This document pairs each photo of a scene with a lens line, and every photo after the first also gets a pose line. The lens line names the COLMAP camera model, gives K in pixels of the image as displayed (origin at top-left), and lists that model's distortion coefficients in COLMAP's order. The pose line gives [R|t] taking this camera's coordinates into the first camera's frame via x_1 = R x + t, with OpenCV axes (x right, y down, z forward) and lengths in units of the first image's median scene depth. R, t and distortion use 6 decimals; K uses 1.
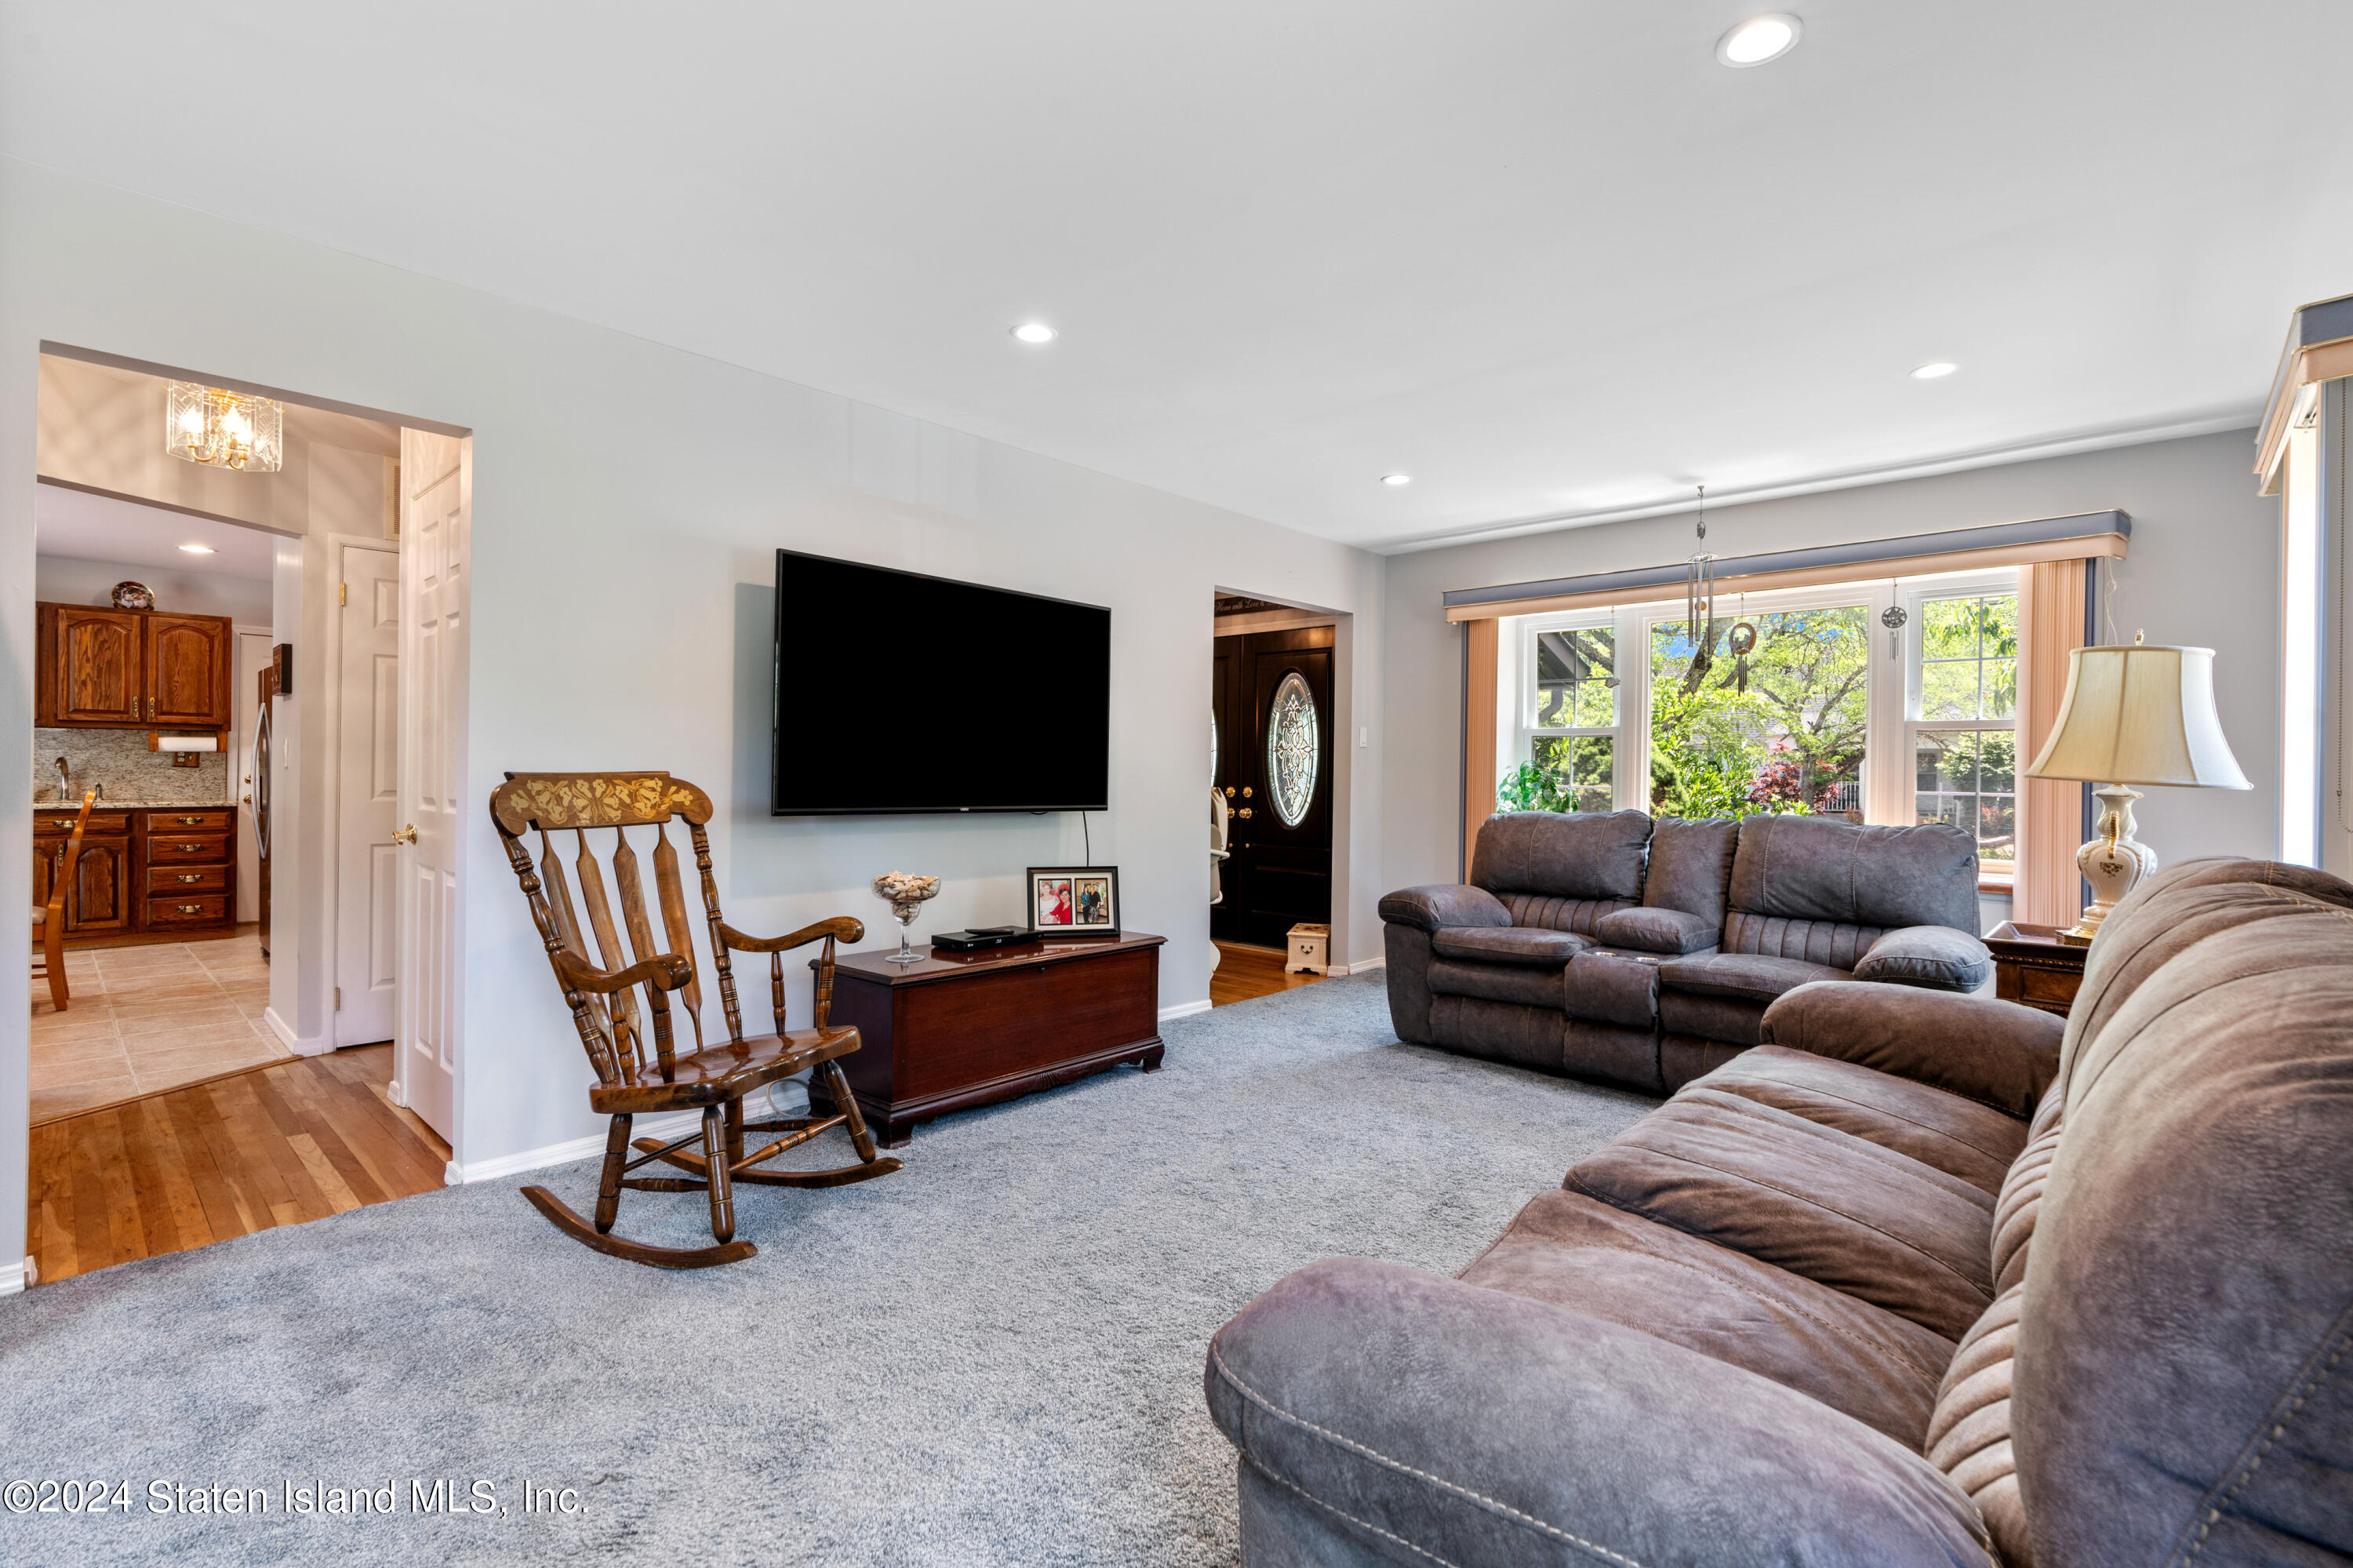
lens RADIAL K [[1062.8, 0, 1186.6], [0, 1062.8, 769.6], [0, 0, 1]] dist [-0.003497, 0.000308]
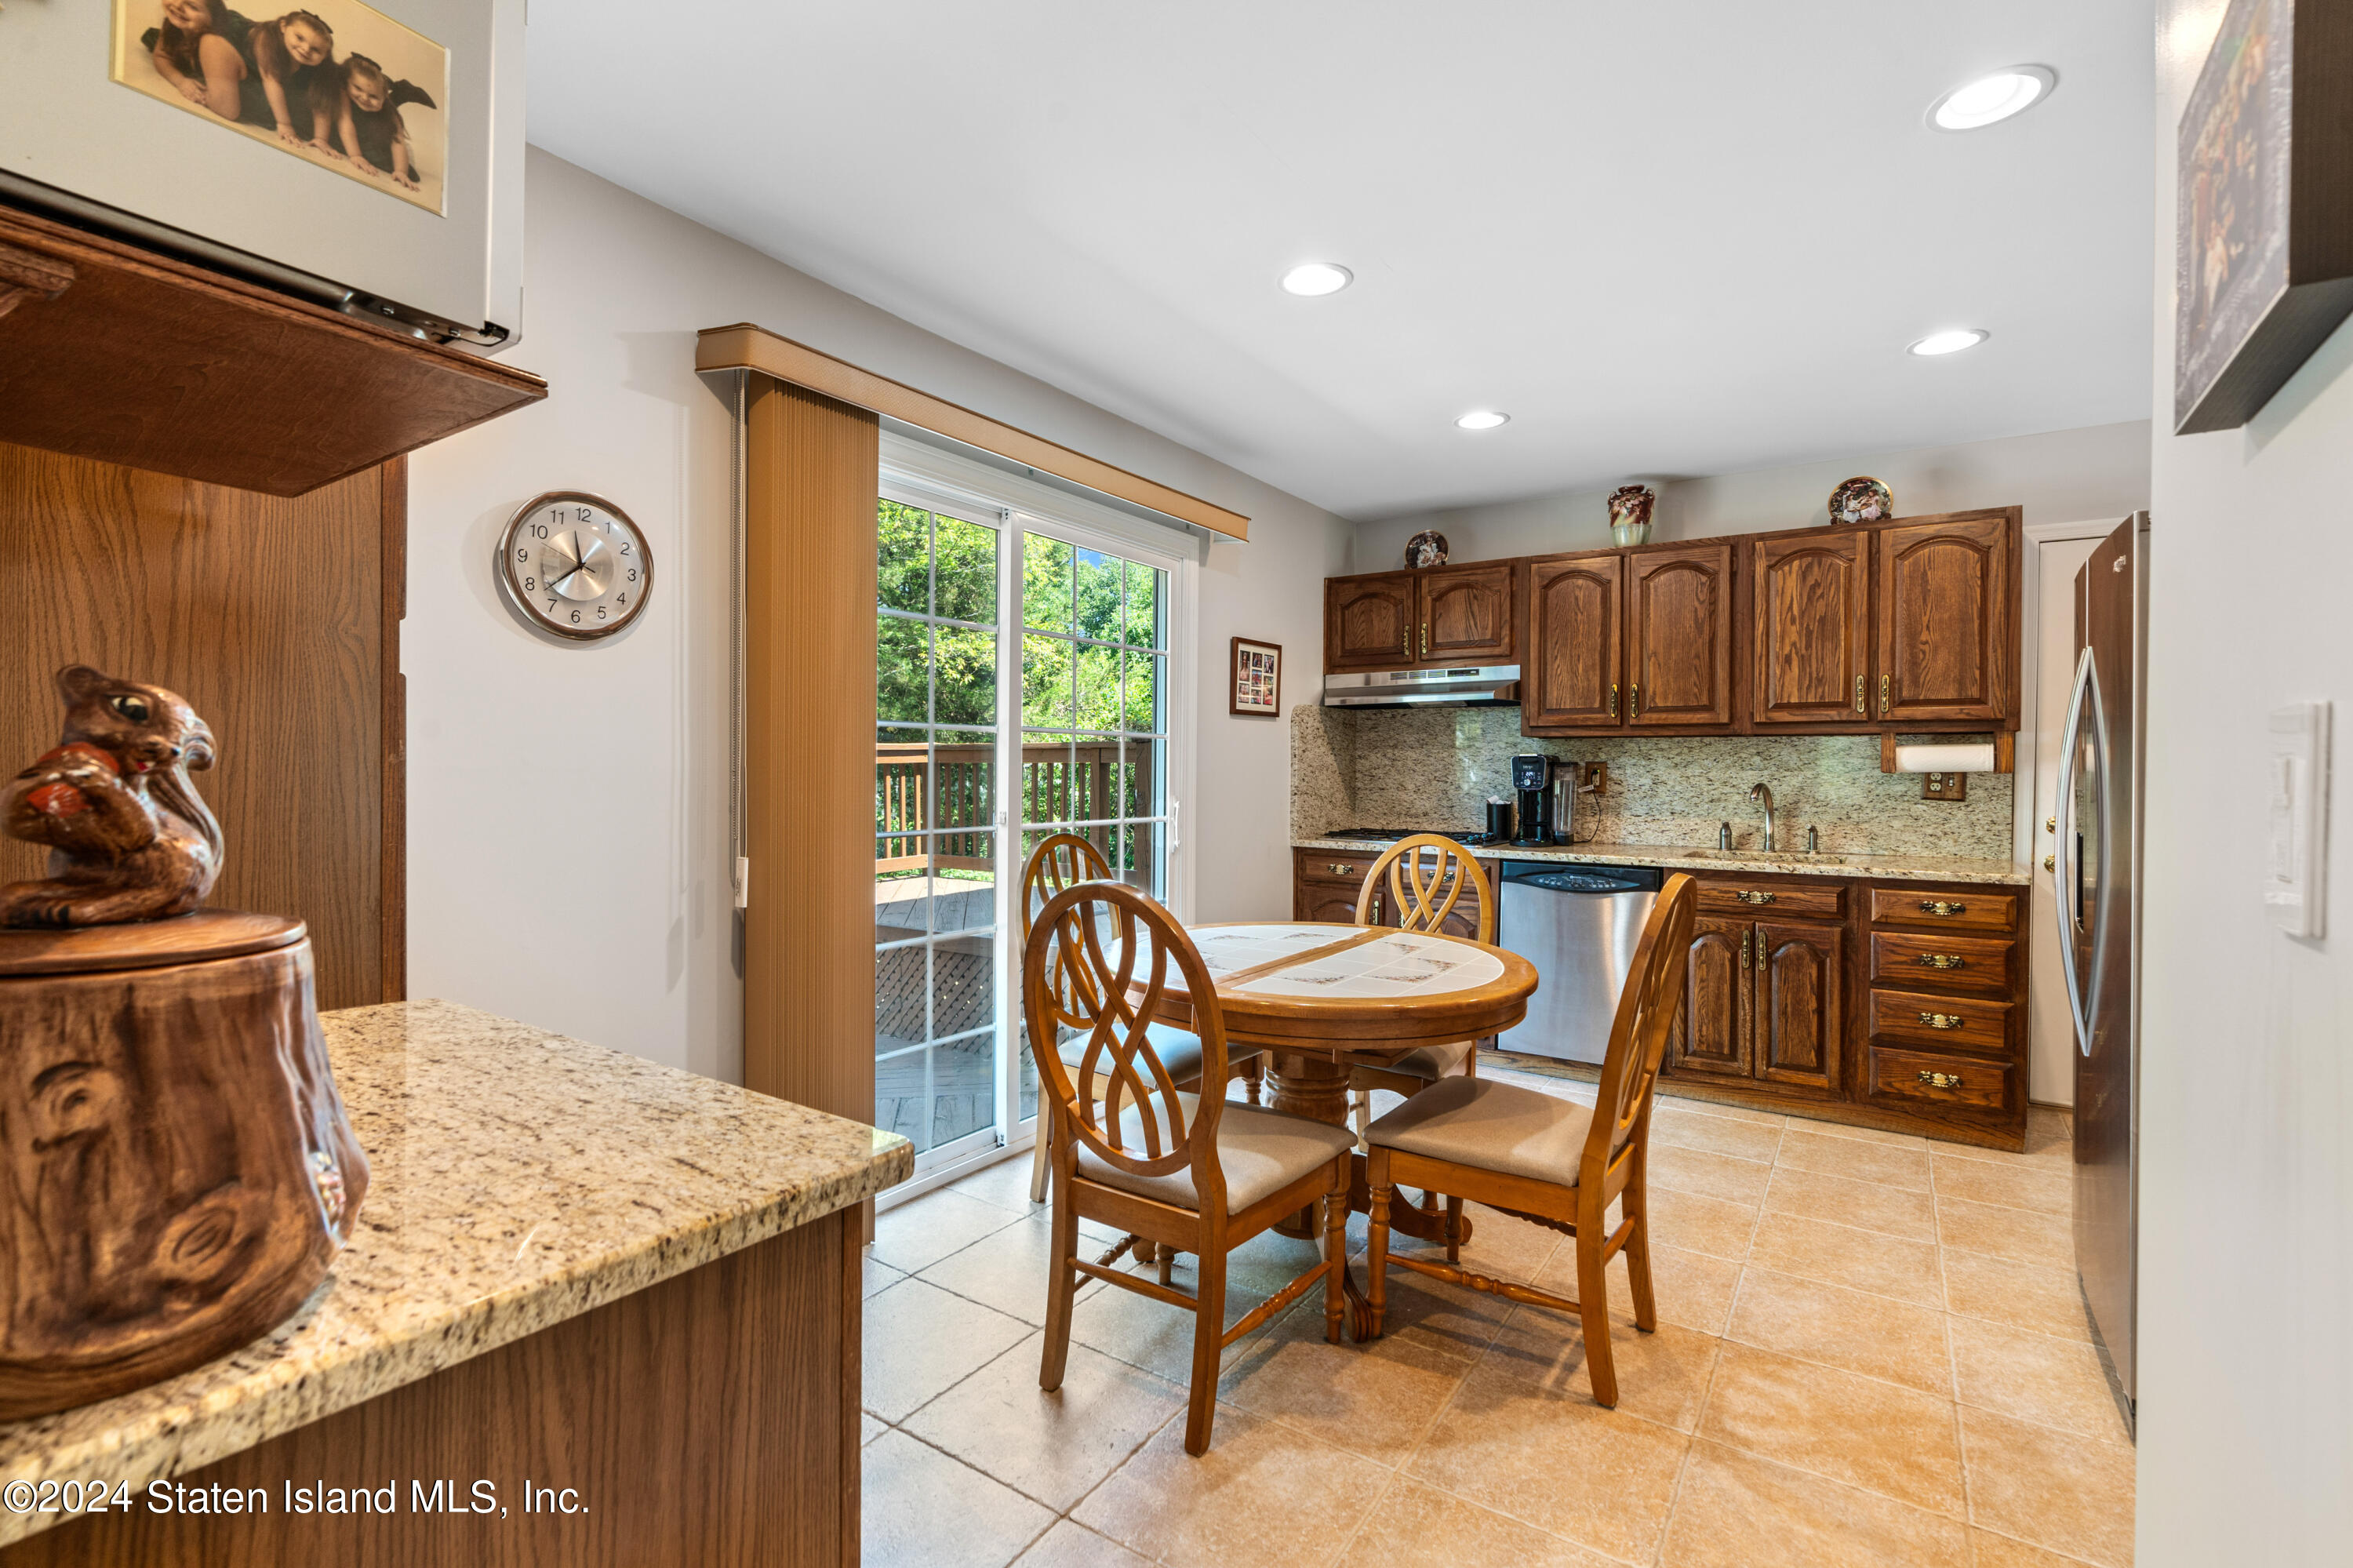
lens RADIAL K [[1062.8, 0, 1186.8], [0, 1062.8, 780.9], [0, 0, 1]] dist [-0.003497, 0.000308]
pose [[0.157059, 0.003514, -0.987583, -0.487929], [-0.004229, 0.999987, 0.002886, -0.012999], [0.987580, 0.003724, 0.157072, 0.554779]]
